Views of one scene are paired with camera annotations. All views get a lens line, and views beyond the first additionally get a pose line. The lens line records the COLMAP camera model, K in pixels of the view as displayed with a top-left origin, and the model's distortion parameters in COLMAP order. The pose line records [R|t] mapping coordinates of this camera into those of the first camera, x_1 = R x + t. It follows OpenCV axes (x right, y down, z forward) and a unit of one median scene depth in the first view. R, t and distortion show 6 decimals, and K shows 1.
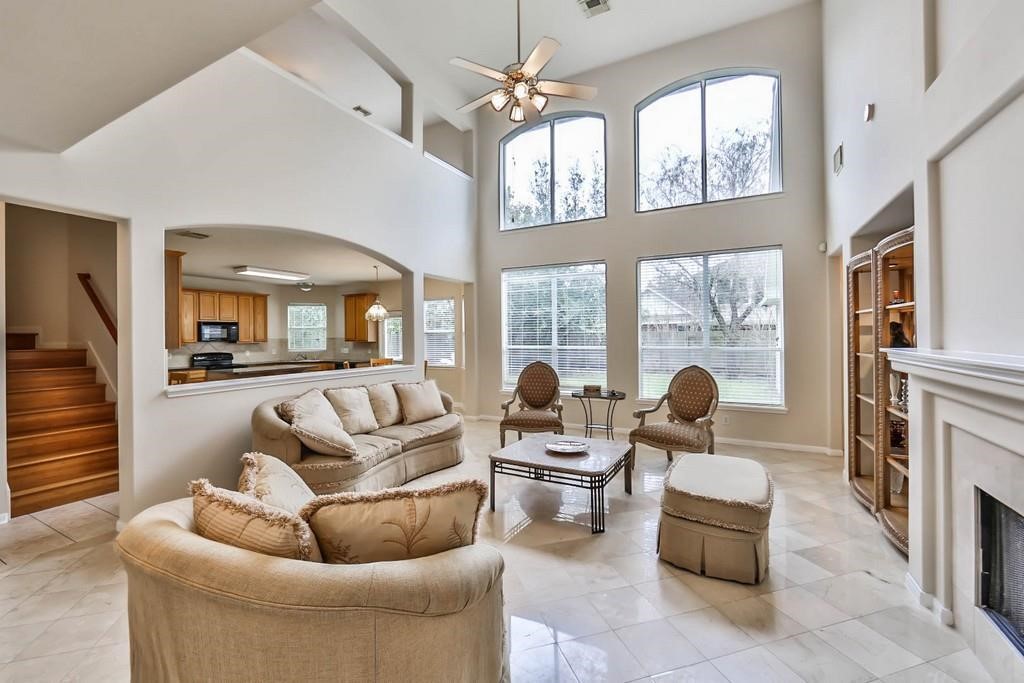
lens RADIAL K [[435.6, 0, 510.0], [0, 435.6, 335.1], [0, 0, 1]] dist [-0.012224, 0.000241]
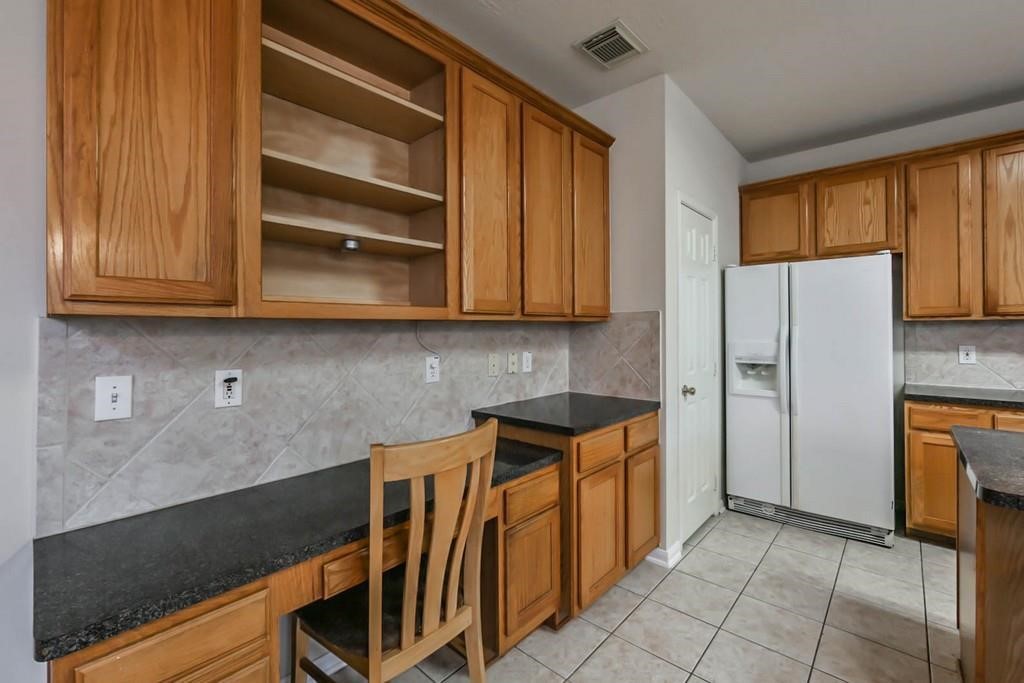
lens RADIAL K [[435.6, 0, 510.9], [0, 435.6, 327.4], [0, 0, 1]] dist [-0.012224, 0.000241]
pose [[-0.245926, 0.002033, -0.969287, -0.320895], [0.005444, 0.999985, 0.000716, 0.021516], [0.969273, -0.005101, -0.245933, 0.635983]]
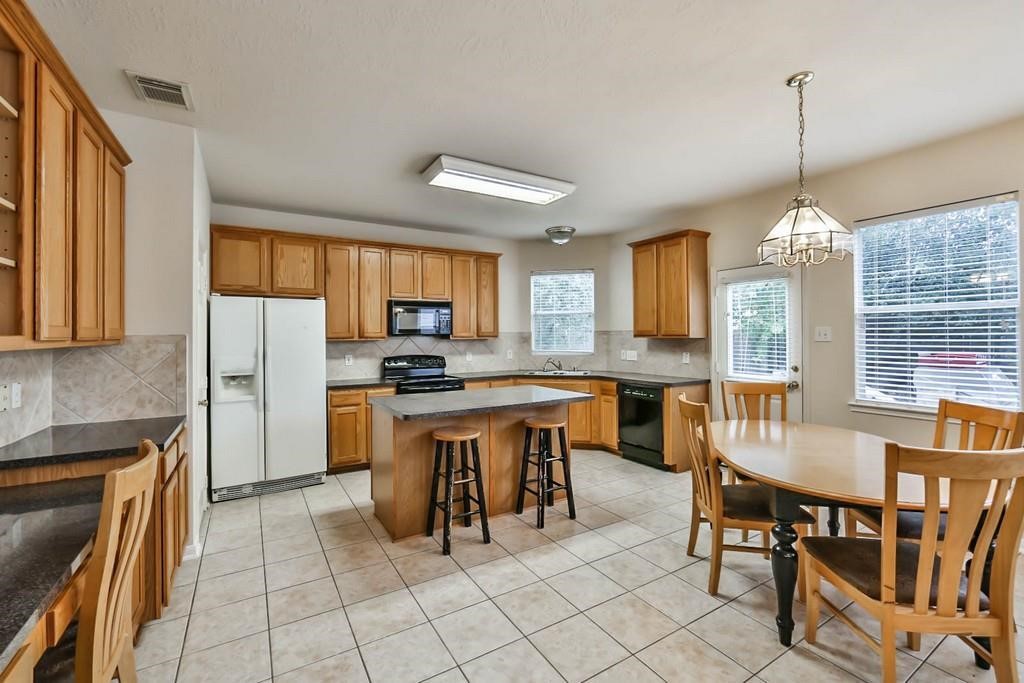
lens RADIAL K [[435.6, 0, 510.8], [0, 435.6, 336.9], [0, 0, 1]] dist [-0.012224, 0.000241]
pose [[0.864562, 0.000946, -0.502525, -0.261775], [0.000728, 0.999995, 0.003135, 0.013418], [0.502526, -0.003076, 0.864557, 0.521463]]
